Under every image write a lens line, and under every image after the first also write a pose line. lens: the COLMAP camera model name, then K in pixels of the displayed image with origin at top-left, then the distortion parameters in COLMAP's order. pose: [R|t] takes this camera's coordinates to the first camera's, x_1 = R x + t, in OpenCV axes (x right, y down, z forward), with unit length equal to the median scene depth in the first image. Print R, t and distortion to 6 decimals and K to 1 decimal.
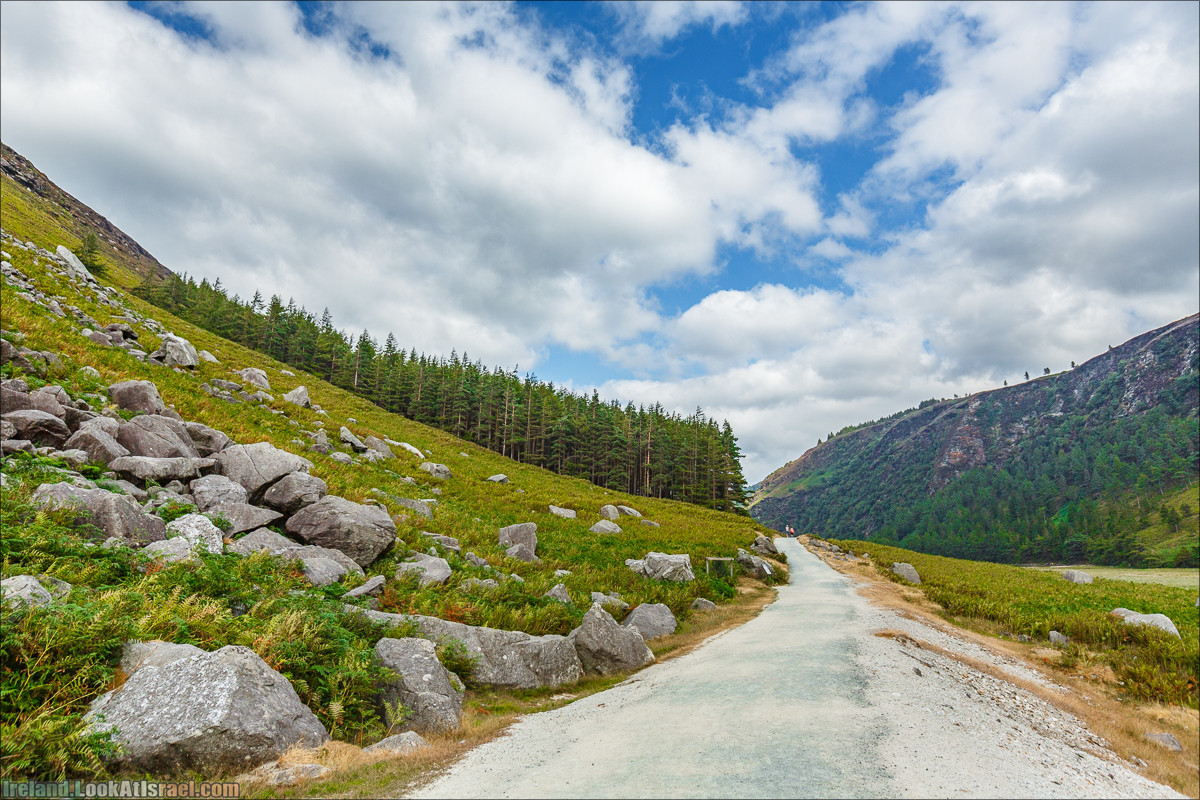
lens RADIAL K [[765.0, 0, 598.3], [0, 765.0, 395.4], [0, 0, 1]] dist [0.001180, 0.000144]
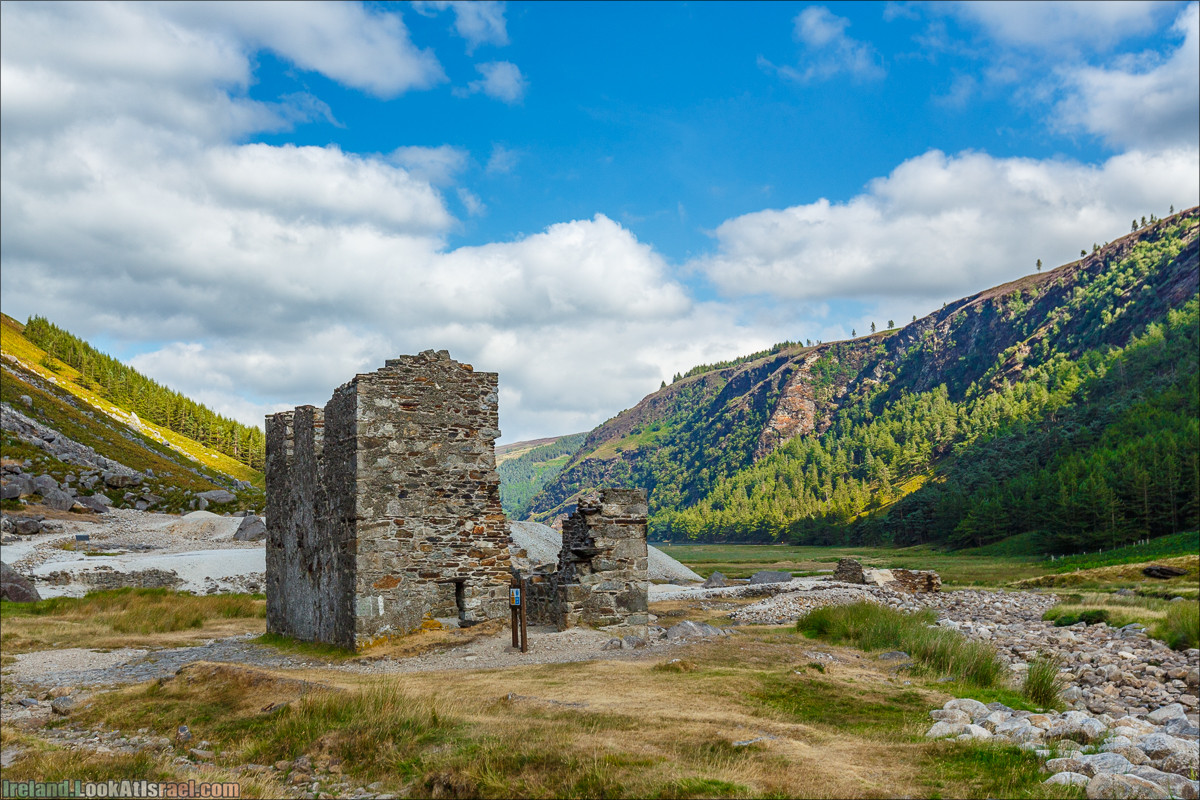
lens RADIAL K [[1297.1, 0, 539.2], [0, 1297.1, 411.6], [0, 0, 1]] dist [0.008106, 0.000000]
pose [[0.991602, 0.009053, 0.129012, 0.001782], [-0.023973, 0.993126, 0.114568, -0.093686], [-0.127088, -0.116699, 0.985003, -0.417622]]
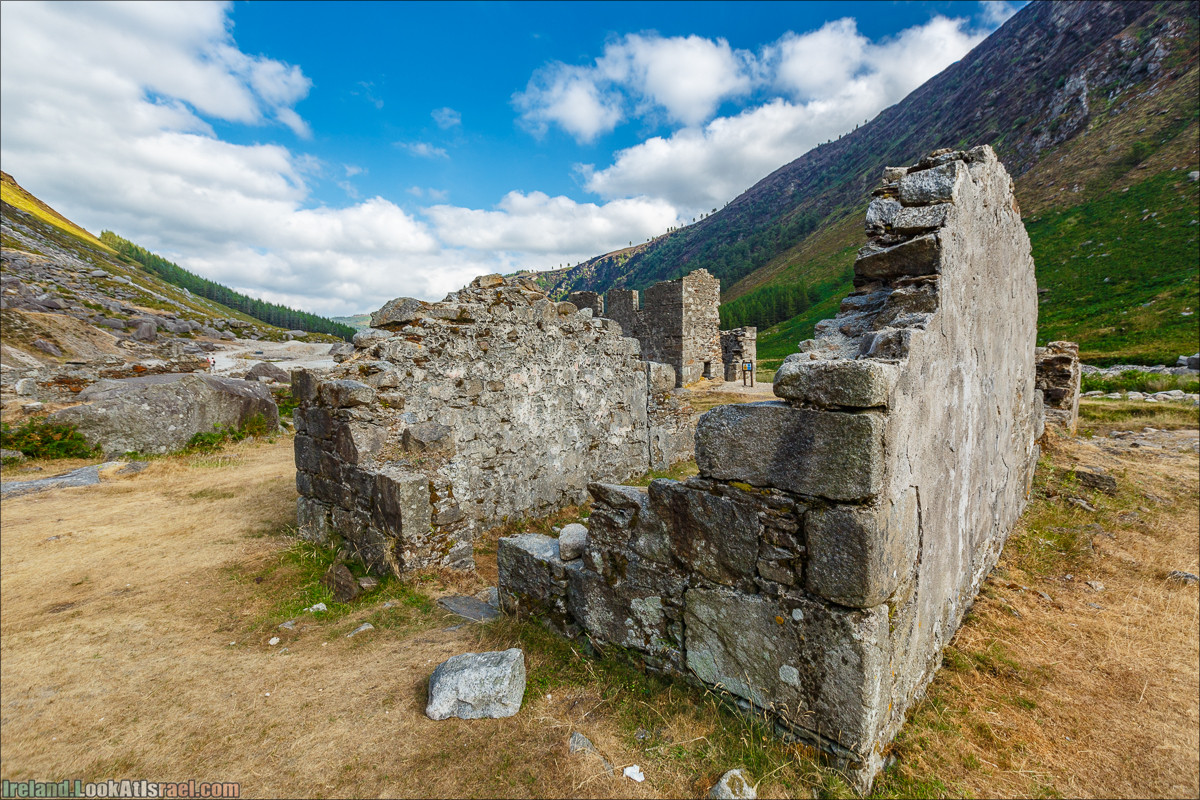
lens RADIAL K [[579.6, 0, 590.4], [0, 579.6, 400.6], [0, 0, 1]] dist [0.001887, 0.000093]
pose [[0.859161, -0.041009, 0.510060, -0.027843], [-0.104233, 0.961859, 0.252908, -0.091395], [-0.500977, -0.270454, 0.822117, -0.412011]]
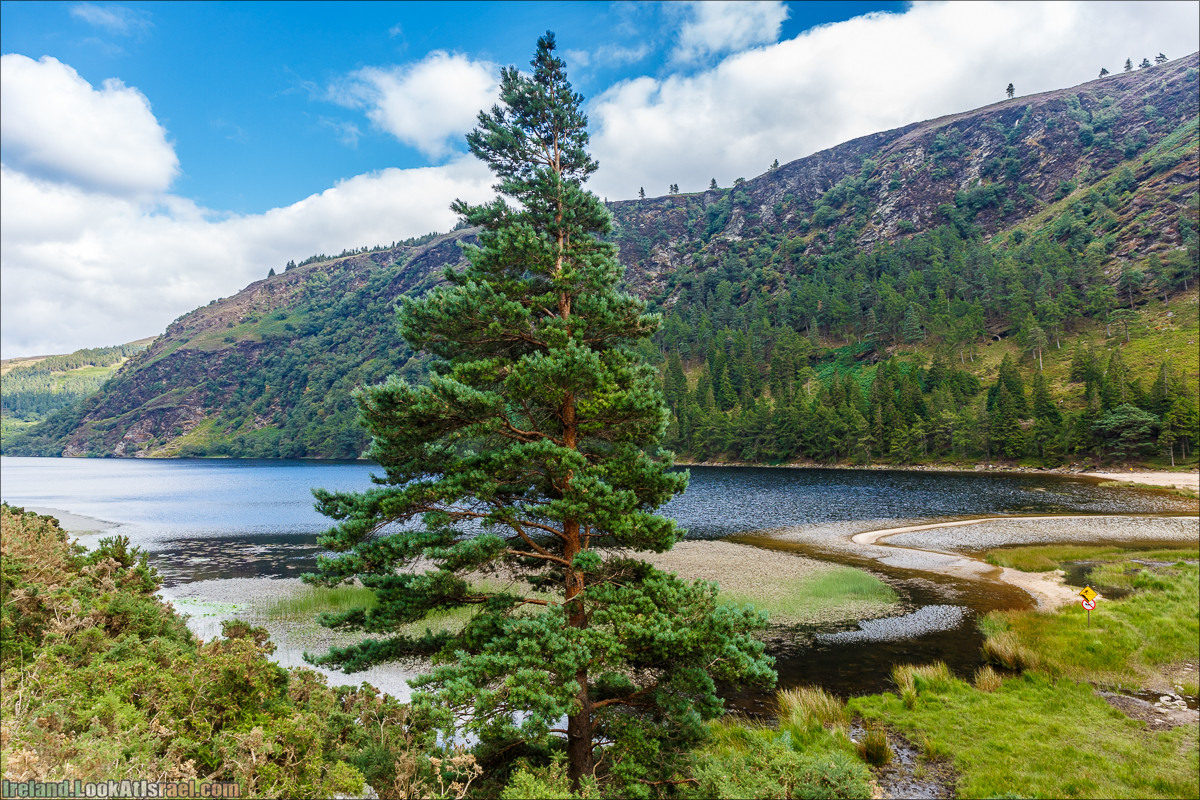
lens RADIAL K [[823.3, 0, 600.1], [0, 823.3, 401.3], [0, 0, 1]] dist [-0.028851, -0.006285]
pose [[0.722588, 0.042245, 0.689987, 0.030057], [-0.146116, 0.984913, 0.092717, 0.100220], [-0.675661, -0.167814, 0.717859, 0.481783]]
